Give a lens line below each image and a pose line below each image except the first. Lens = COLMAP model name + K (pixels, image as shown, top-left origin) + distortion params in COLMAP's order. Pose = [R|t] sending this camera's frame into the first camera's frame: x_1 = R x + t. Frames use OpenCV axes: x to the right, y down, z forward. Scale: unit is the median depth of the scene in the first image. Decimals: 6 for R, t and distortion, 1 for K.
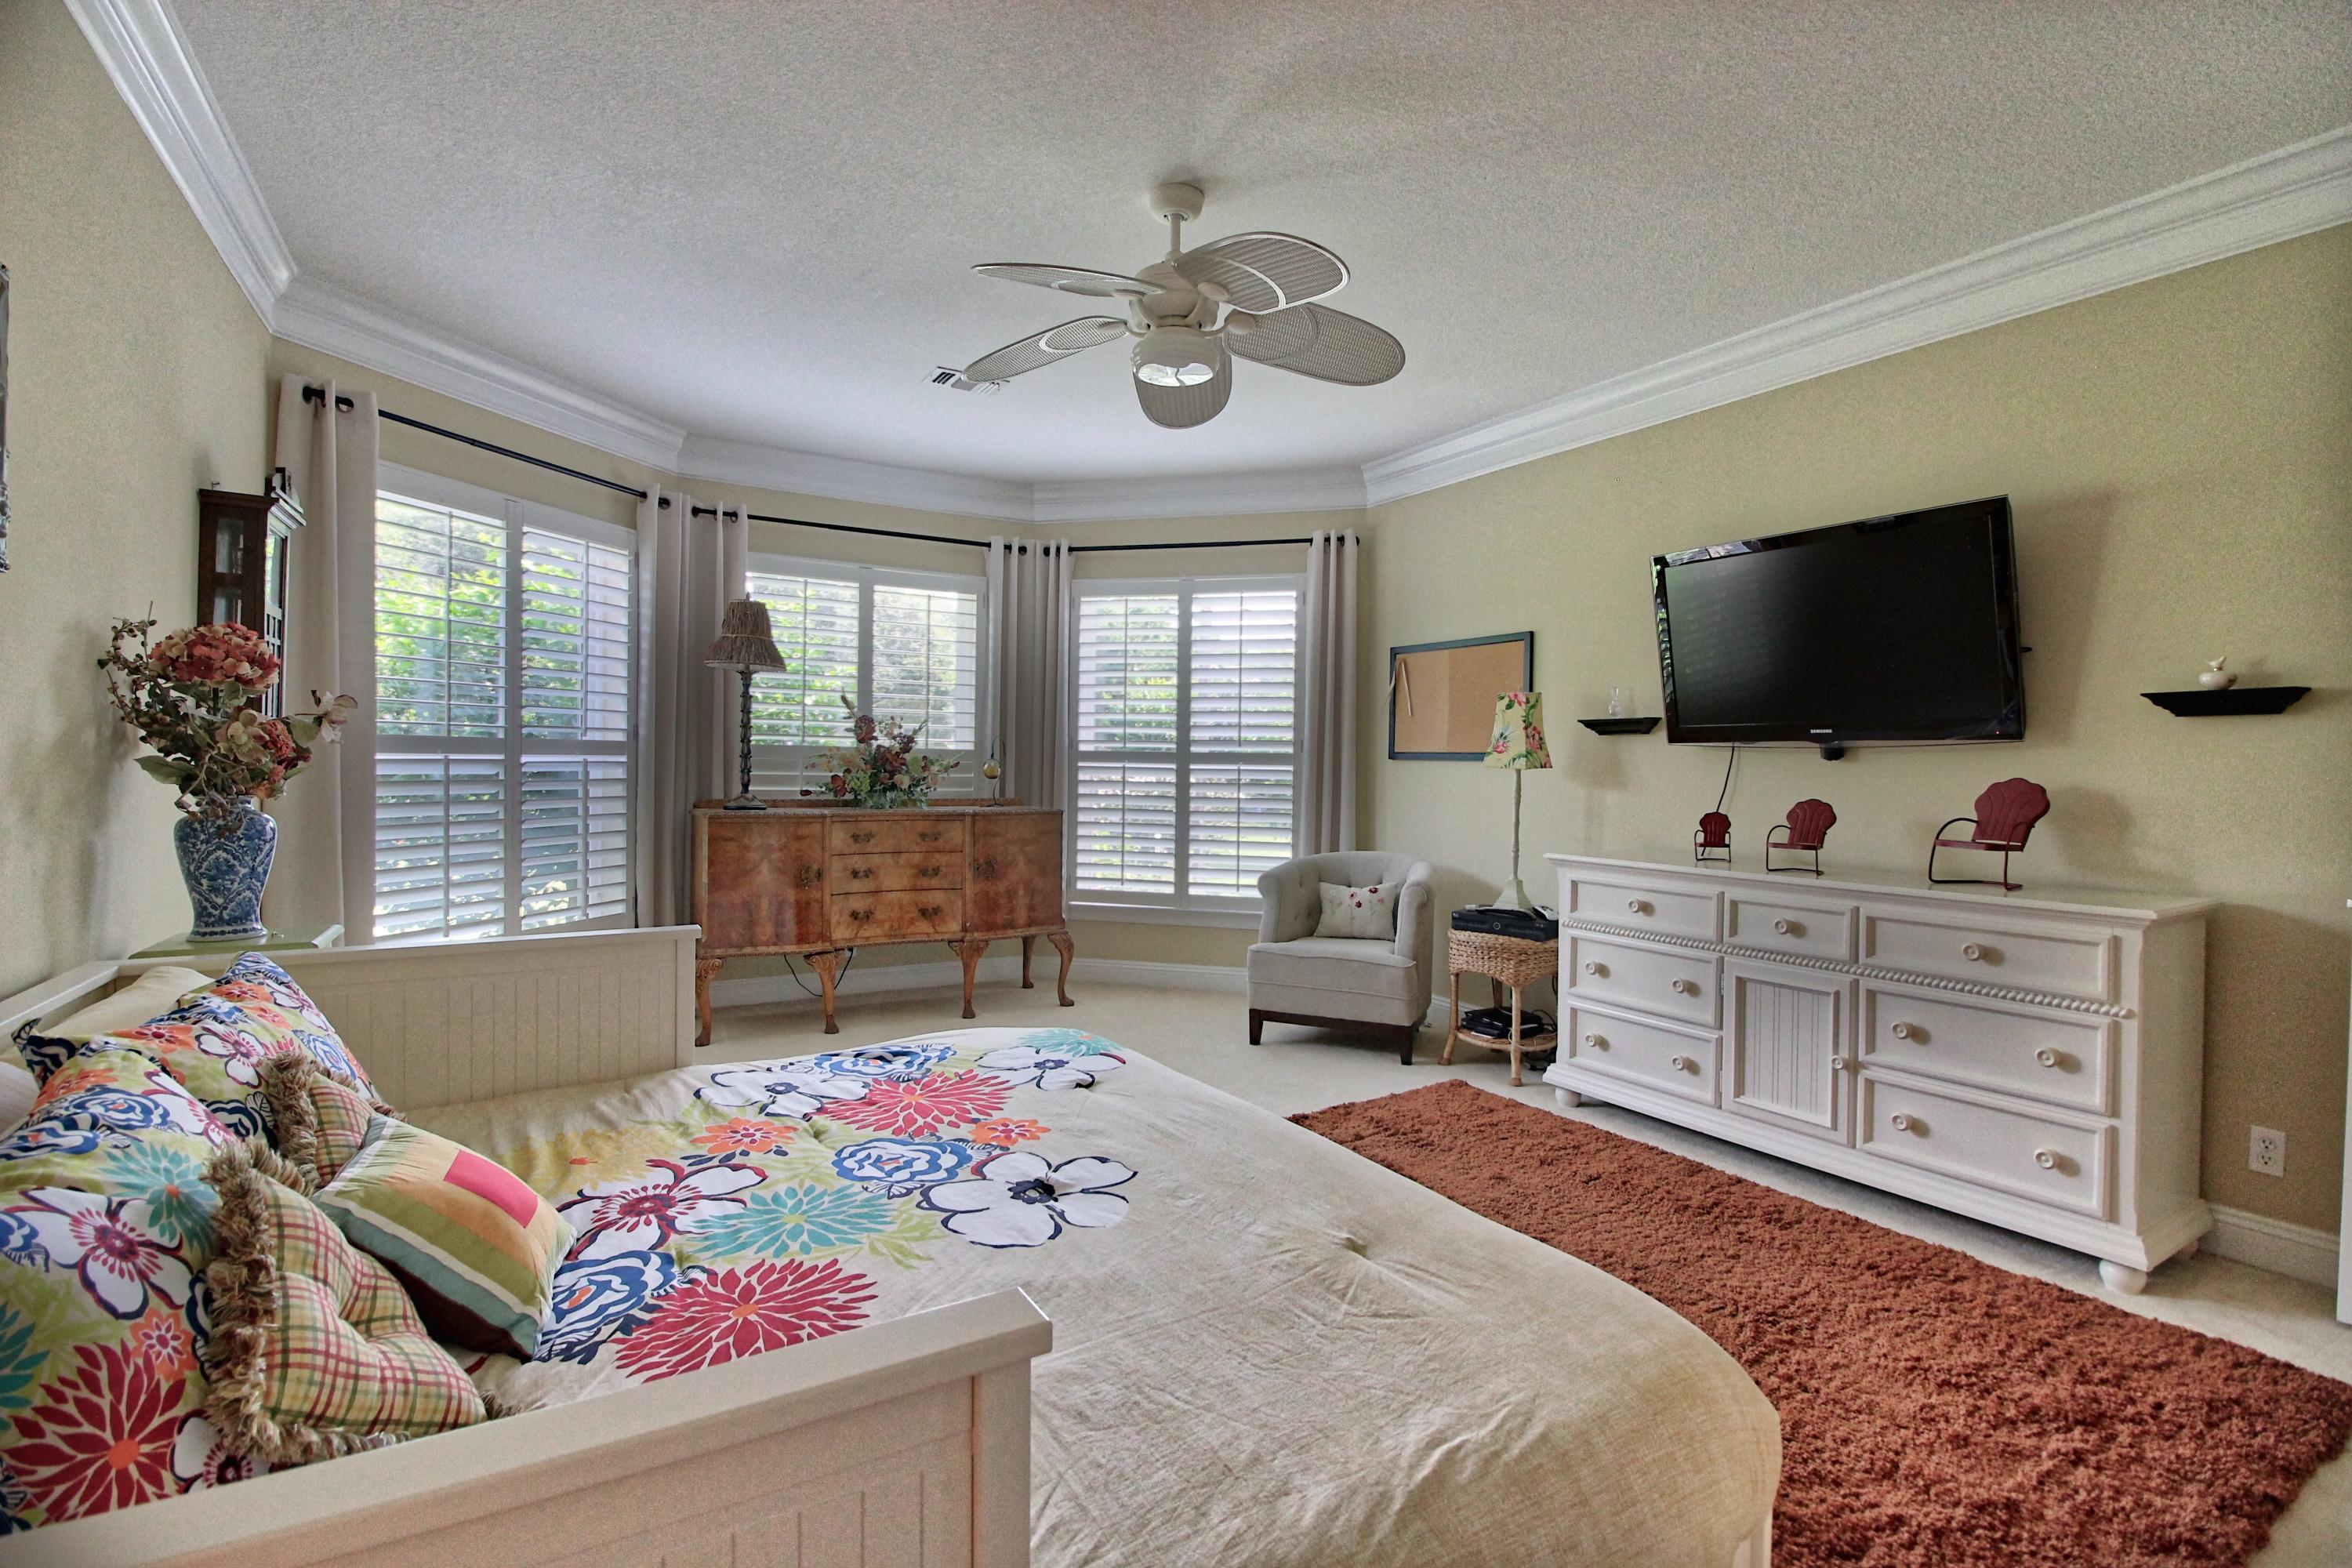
lens RADIAL K [[1083.5, 0, 1167.1], [0, 1083.5, 765.5], [0, 0, 1]] dist [0.001849, -0.015193]
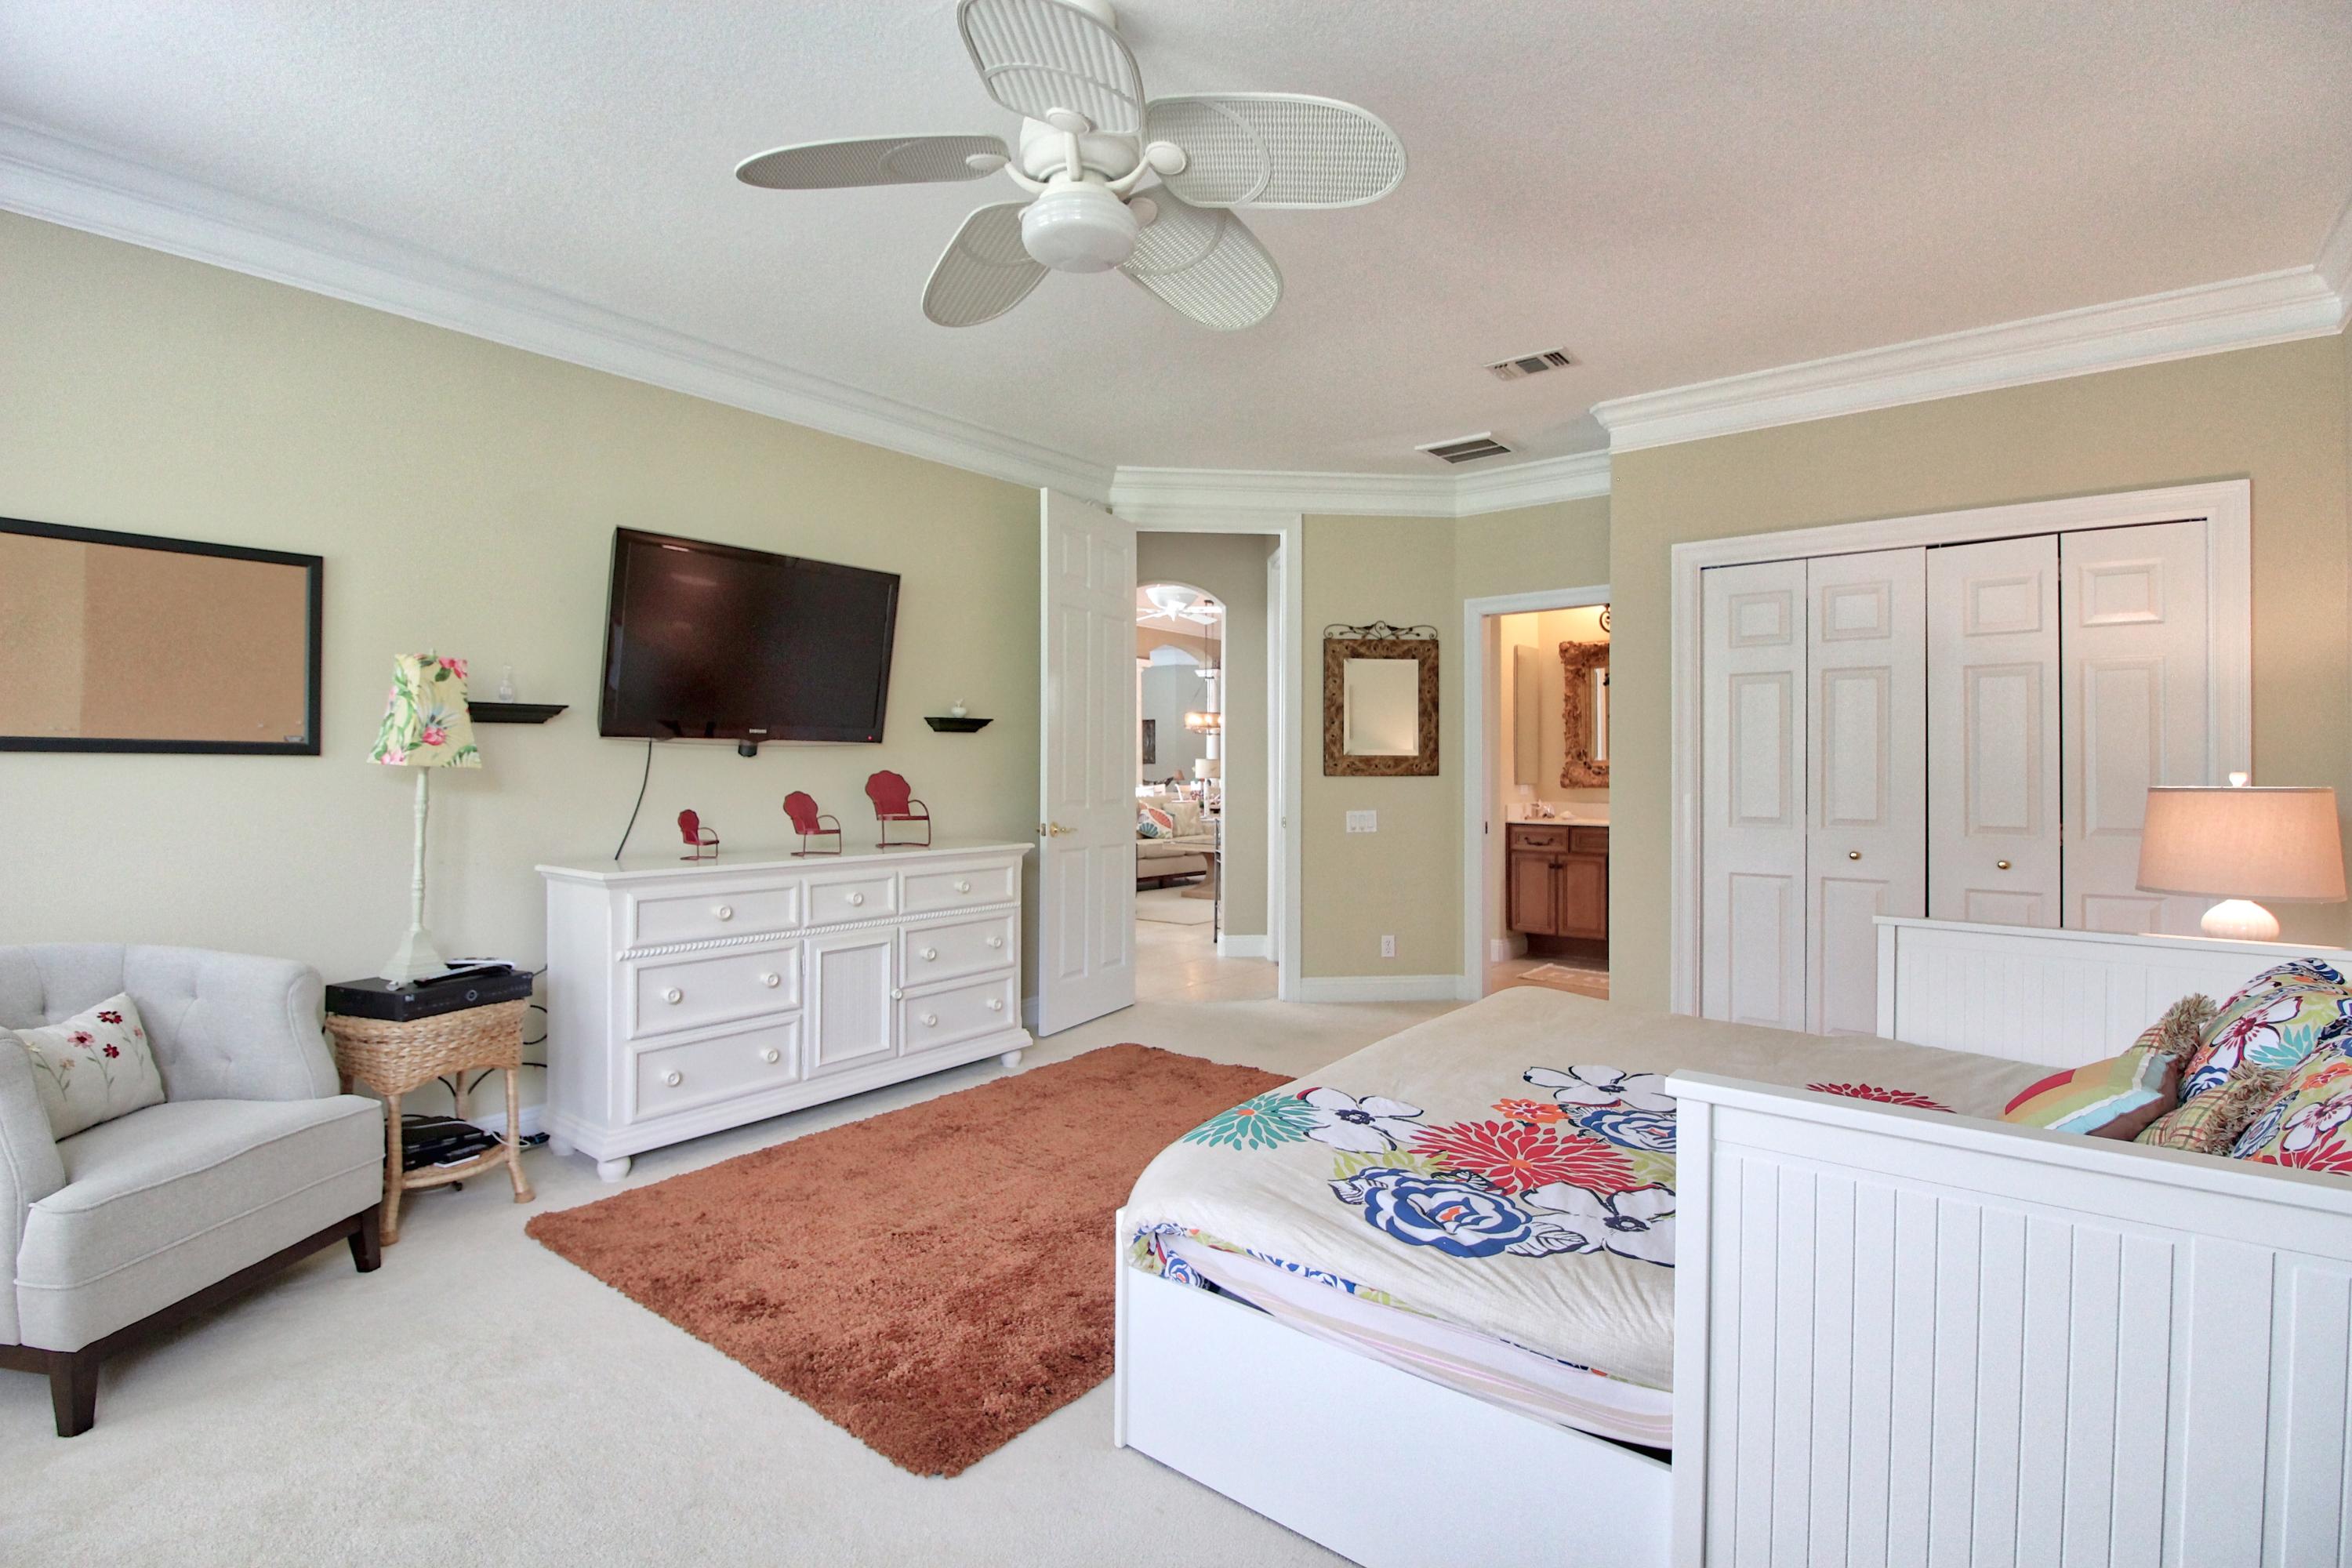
lens RADIAL K [[1083.5, 0, 1167.1], [0, 1083.5, 765.5], [0, 0, 1]] dist [0.001849, -0.015193]
pose [[-0.355542, -0.011422, 0.934590, -0.887982], [-0.005933, 0.999933, 0.009963, -0.014438], [-0.934641, -0.002002, -0.355586, 1.491210]]
